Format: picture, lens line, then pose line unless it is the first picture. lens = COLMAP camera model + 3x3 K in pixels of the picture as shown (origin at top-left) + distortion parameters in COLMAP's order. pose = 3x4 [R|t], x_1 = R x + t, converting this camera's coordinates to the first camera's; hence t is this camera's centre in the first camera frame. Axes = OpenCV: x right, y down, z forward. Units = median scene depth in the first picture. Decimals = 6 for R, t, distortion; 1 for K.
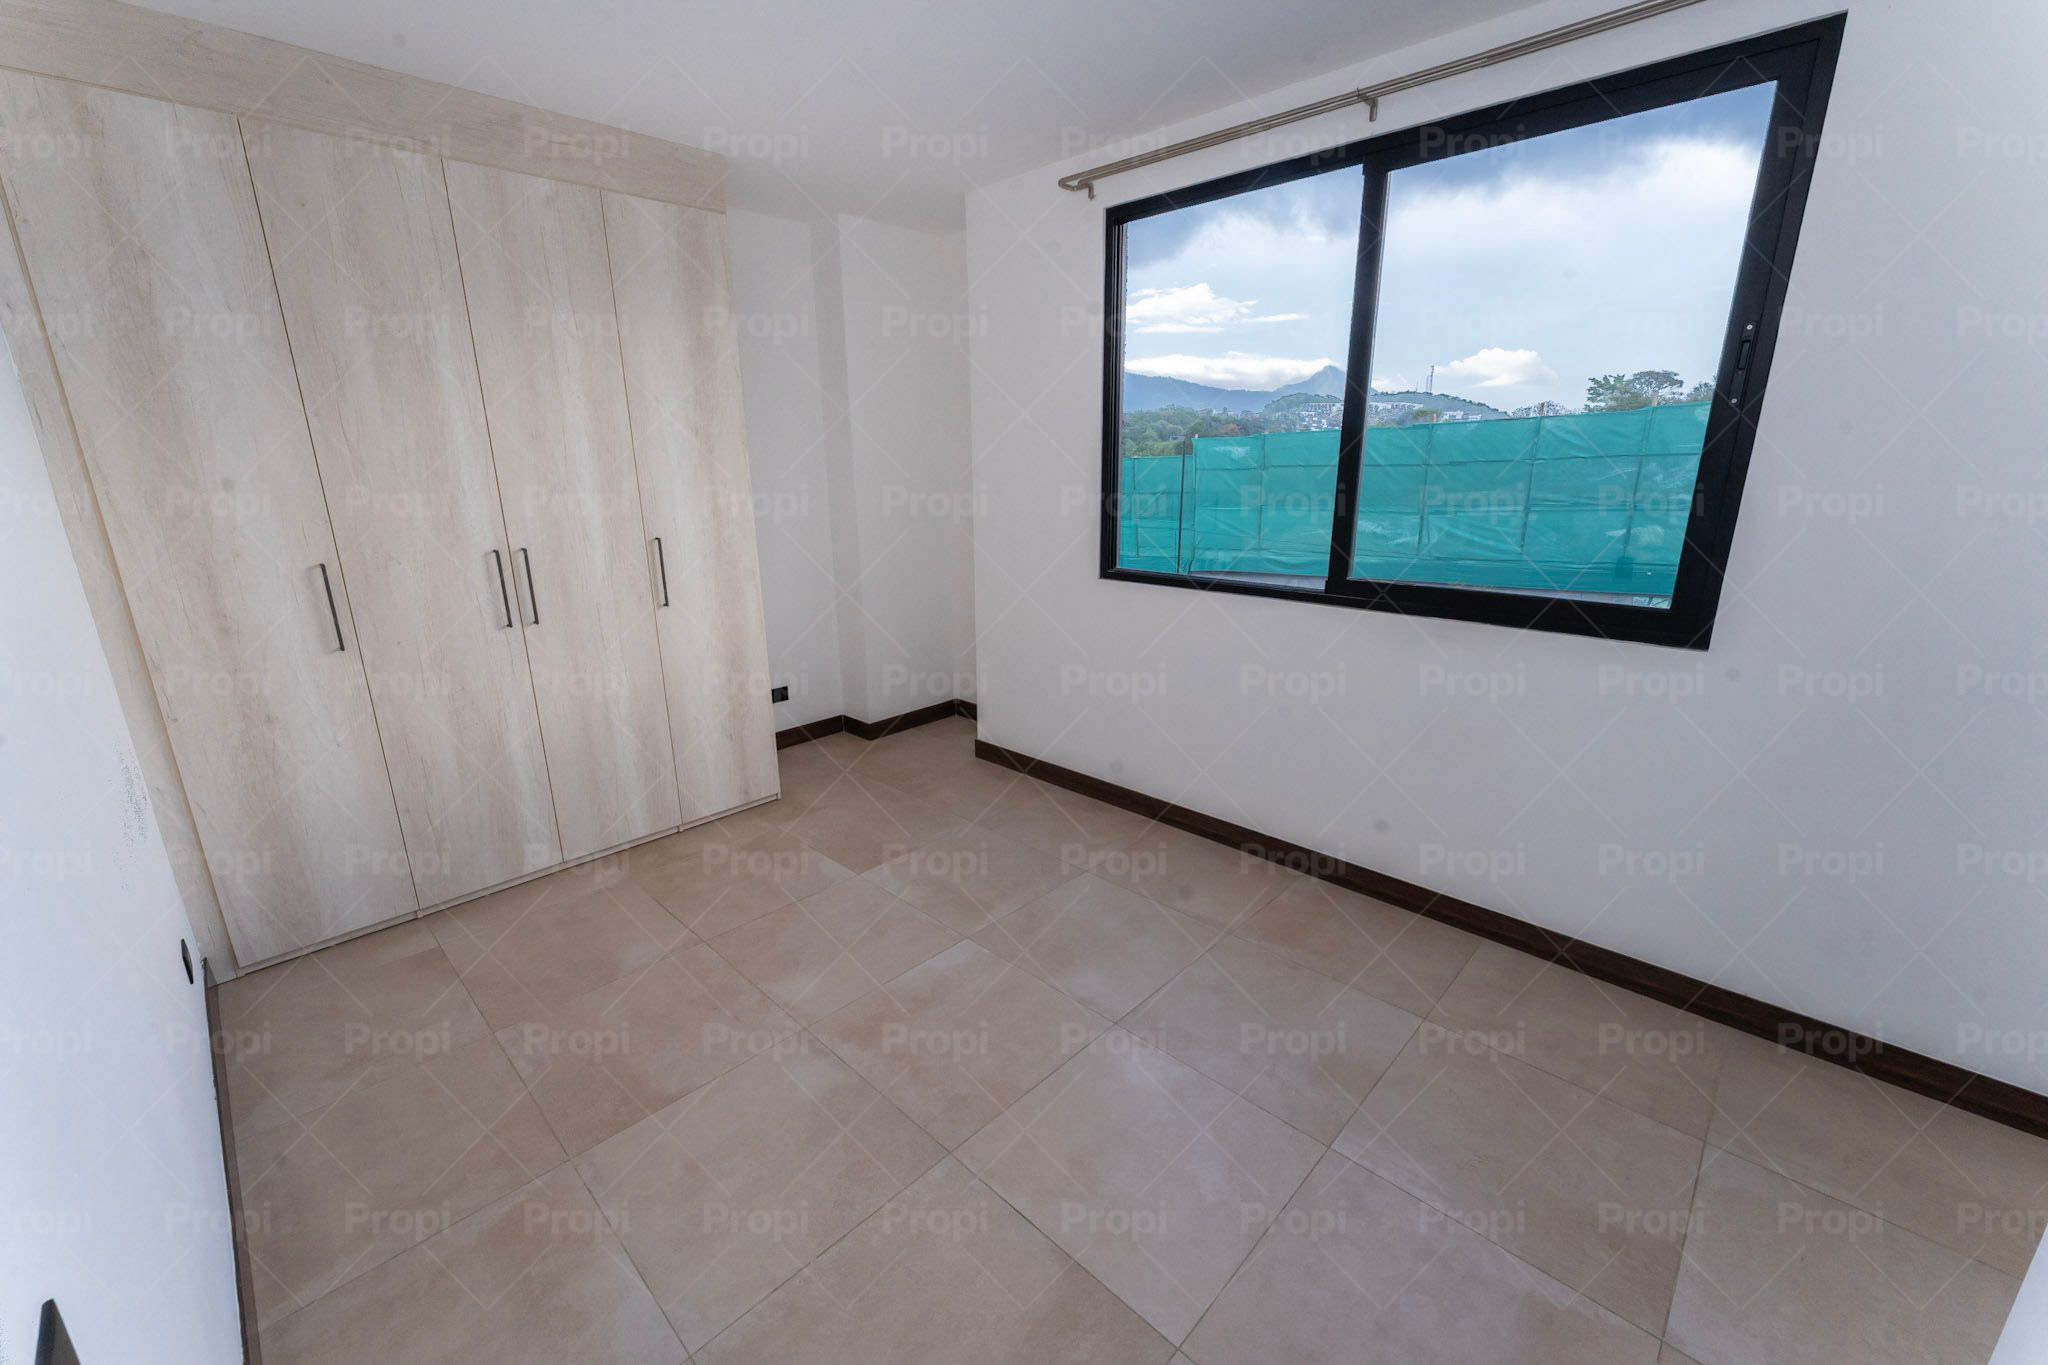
lens RADIAL K [[823.2, 0, 1024.0], [0, 823.2, 682.5], [0, 0, 1]] dist [-0.018633, -0.000054]
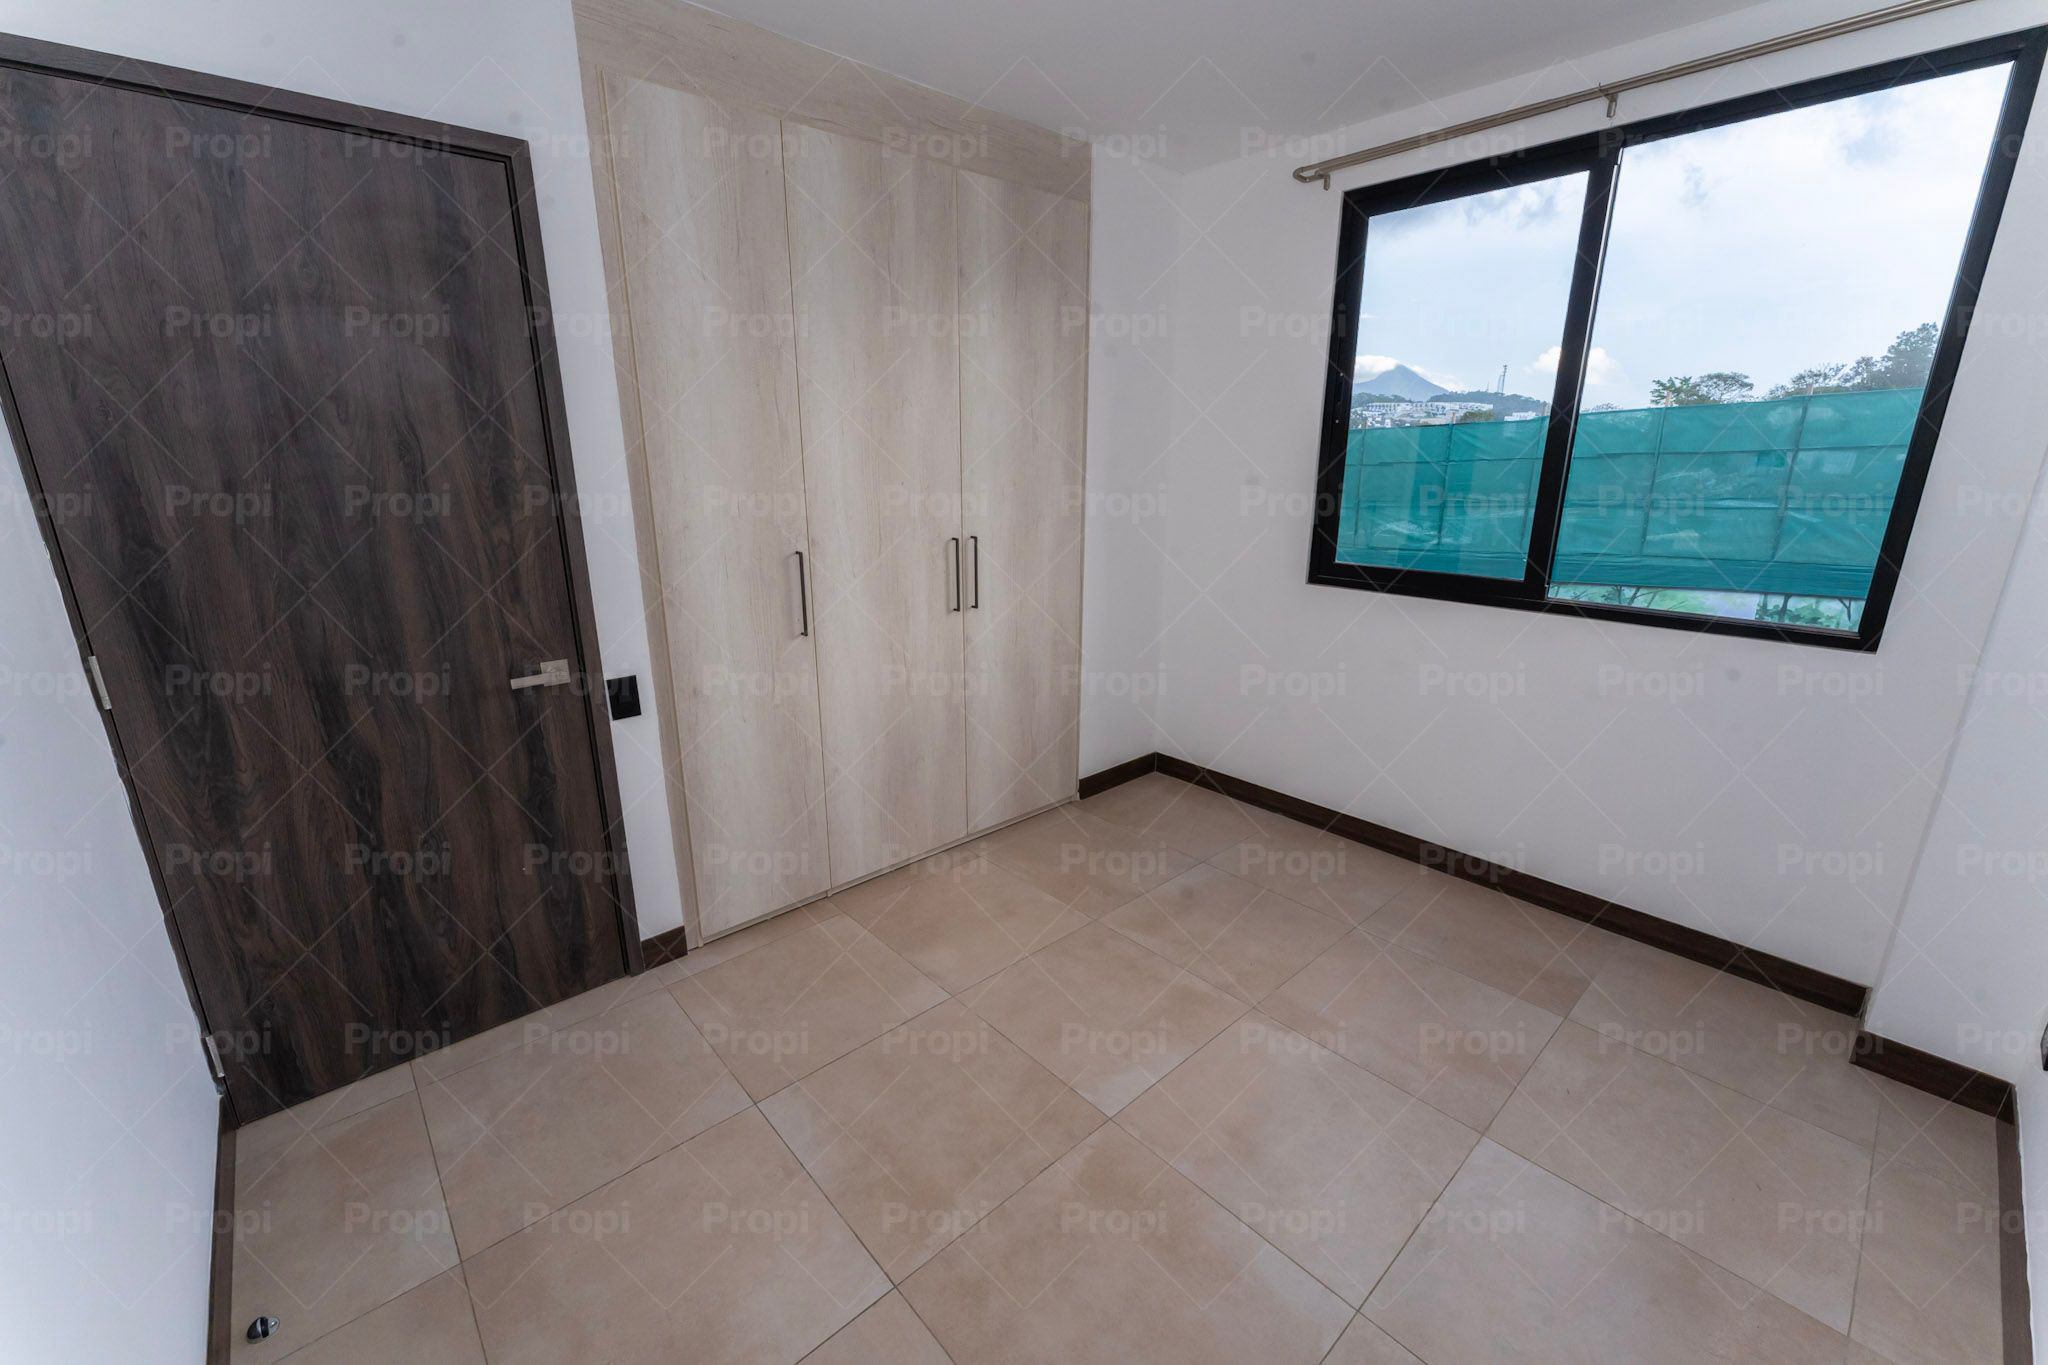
lens RADIAL K [[823.2, 0, 1024.0], [0, 823.2, 682.5], [0, 0, 1]] dist [-0.018633, -0.000054]
pose [[0.999940, 0.003372, 0.010404, -0.218279], [-0.003378, 0.999994, 0.000538, 0.002433], [-0.010403, -0.000574, 0.999946, 0.015120]]
